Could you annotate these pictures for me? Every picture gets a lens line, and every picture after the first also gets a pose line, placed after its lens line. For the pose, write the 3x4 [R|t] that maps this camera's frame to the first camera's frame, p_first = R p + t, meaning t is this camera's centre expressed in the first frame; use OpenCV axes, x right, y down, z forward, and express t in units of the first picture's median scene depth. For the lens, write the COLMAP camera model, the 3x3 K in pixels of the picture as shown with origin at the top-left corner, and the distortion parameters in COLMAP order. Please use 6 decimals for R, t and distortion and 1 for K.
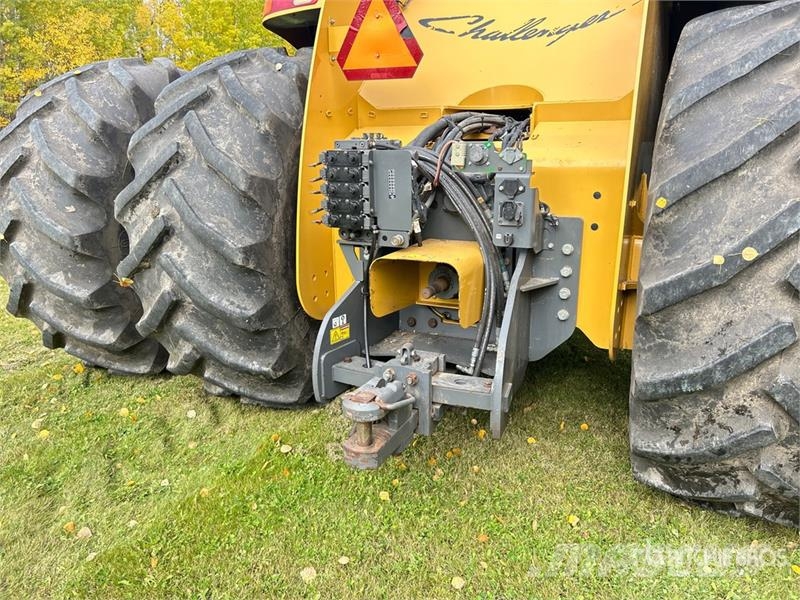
lens RADIAL K [[597.7, 0, 399.1], [0, 597.7, 309.1], [0, 0, 1]] dist [0.066135, -0.072070]
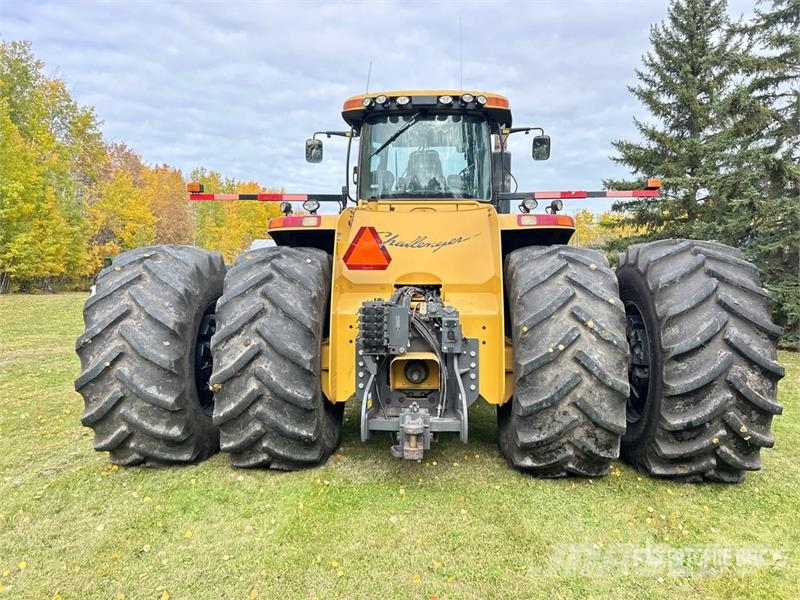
lens RADIAL K [[597.7, 0, 399.1], [0, 597.7, 309.1], [0, 0, 1]] dist [0.066135, -0.072070]
pose [[0.921567, -0.002020, 0.388214, -0.729259], [0.093997, 0.971393, -0.218083, 0.169142], [-0.376668, 0.237469, 0.895394, -0.743583]]
